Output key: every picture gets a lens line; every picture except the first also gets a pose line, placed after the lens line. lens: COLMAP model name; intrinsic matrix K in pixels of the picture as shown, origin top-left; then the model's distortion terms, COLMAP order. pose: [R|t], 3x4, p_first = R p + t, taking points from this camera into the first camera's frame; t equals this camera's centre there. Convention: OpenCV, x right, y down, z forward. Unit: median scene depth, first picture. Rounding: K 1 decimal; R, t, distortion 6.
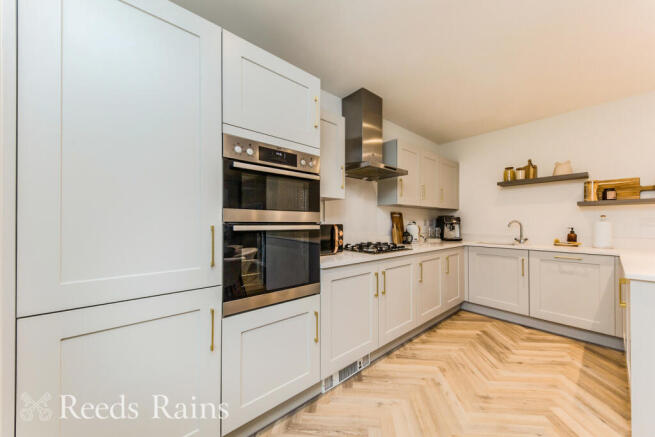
lens RADIAL K [[227.7, 0, 327.5], [0, 227.7, 218.5], [0, 0, 1]] dist [0.000193, 0.000047]
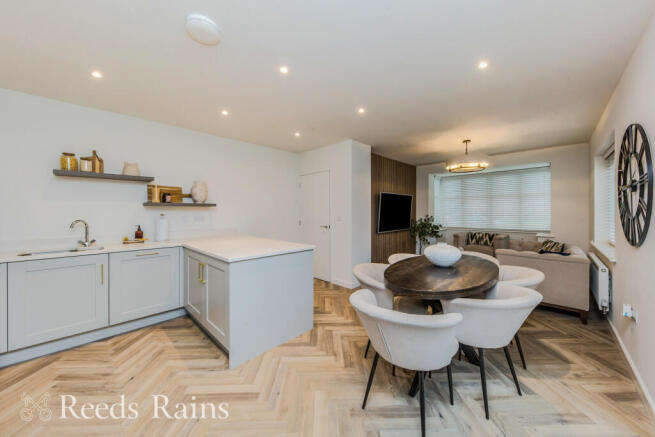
lens RADIAL K [[227.7, 0, 327.5], [0, 227.7, 218.5], [0, 0, 1]] dist [0.000193, 0.000047]
pose [[-0.070881, -0.016783, 0.997344, -0.072543], [0.000750, 0.999857, 0.016878, -0.012437], [-0.997484, 0.001944, -0.070859, 0.196554]]
